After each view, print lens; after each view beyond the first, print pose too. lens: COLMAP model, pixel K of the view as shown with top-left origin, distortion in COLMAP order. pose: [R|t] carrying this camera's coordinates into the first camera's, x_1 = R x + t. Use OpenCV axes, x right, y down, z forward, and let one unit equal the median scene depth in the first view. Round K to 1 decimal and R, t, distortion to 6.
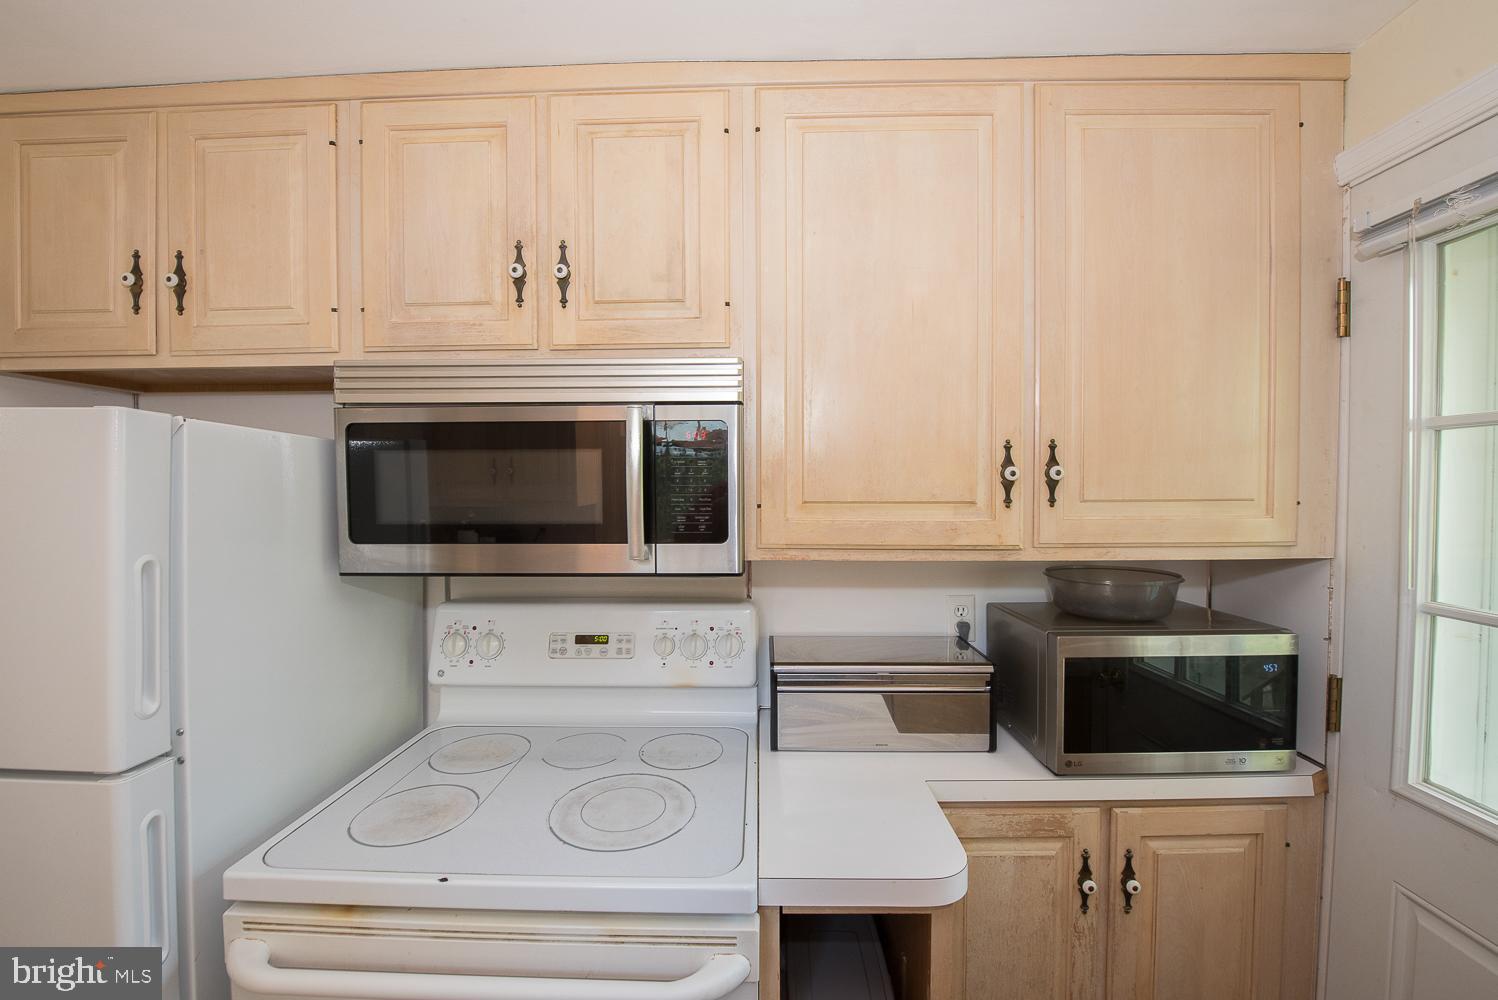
lens RADIAL K [[590.5, 0, 752.0], [0, 590.5, 496.4], [0, 0, 1]] dist [-0.021358, -0.001284]
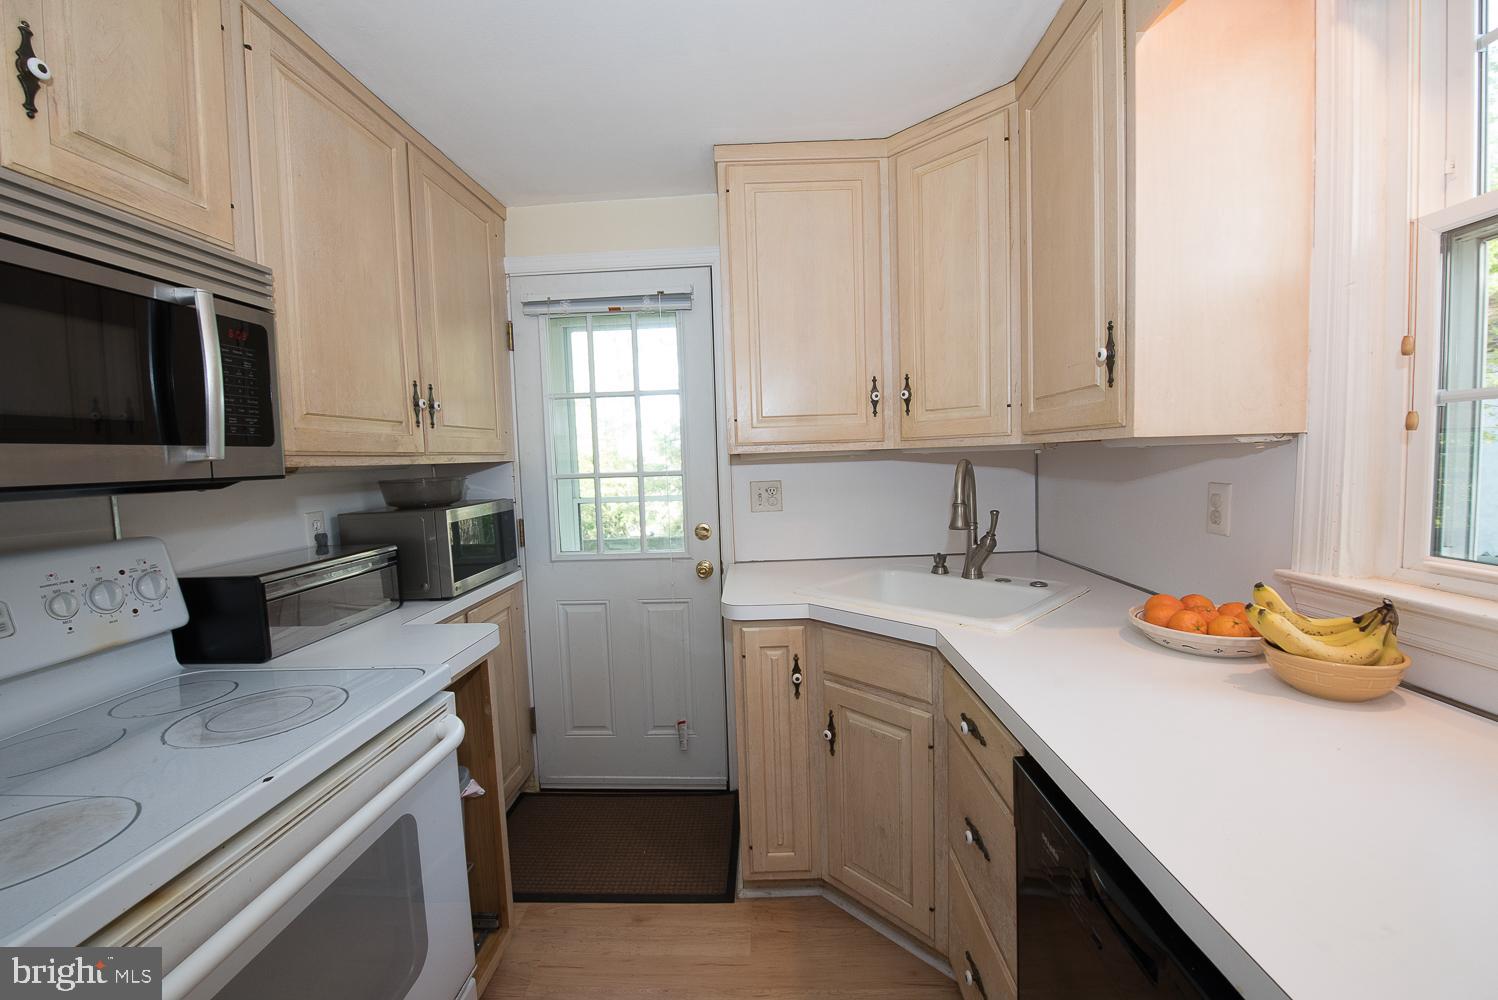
lens RADIAL K [[590.5, 0, 747.2], [0, 590.5, 499.0], [0, 0, 1]] dist [-0.021358, -0.001284]
pose [[0.019557, -0.070353, 0.997330, -1.029253], [0.051100, 0.996288, 0.069277, 0.139196], [-0.998502, 0.049608, 0.023079, 0.143196]]
